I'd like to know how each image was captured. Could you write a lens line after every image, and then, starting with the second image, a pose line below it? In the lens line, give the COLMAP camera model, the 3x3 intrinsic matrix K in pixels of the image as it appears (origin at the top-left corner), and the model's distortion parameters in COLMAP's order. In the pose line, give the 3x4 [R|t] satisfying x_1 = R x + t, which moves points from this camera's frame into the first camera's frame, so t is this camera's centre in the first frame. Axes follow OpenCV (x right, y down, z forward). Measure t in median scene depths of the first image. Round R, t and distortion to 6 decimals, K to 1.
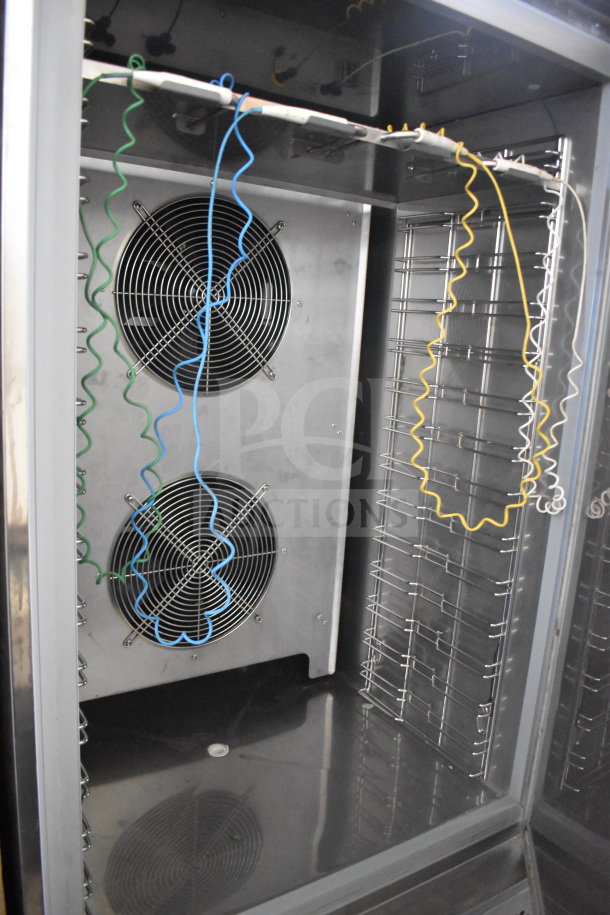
lens RADIAL K [[718.0, 0, 303.2], [0, 718.0, 457.8], [0, 0, 1]] dist [-0.074728, 0.003617]
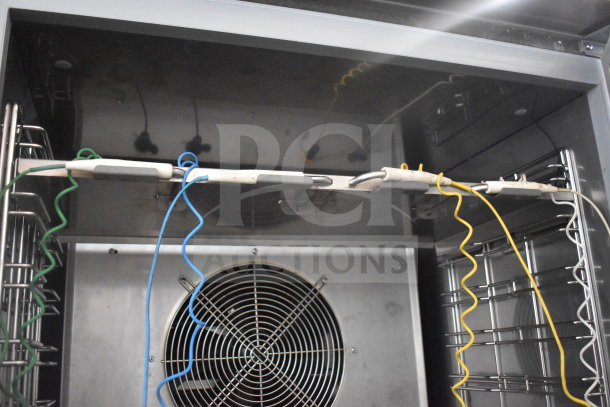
lens RADIAL K [[592.3, 0, 306.9], [0, 592.3, 202.5], [0, 0, 1]] dist [-0.035866, 0.000000]
pose [[0.961877, -0.168960, -0.215047, 0.180745], [0.058565, 0.895344, -0.441509, -0.046505], [0.267138, 0.412083, 0.871106, 0.204718]]
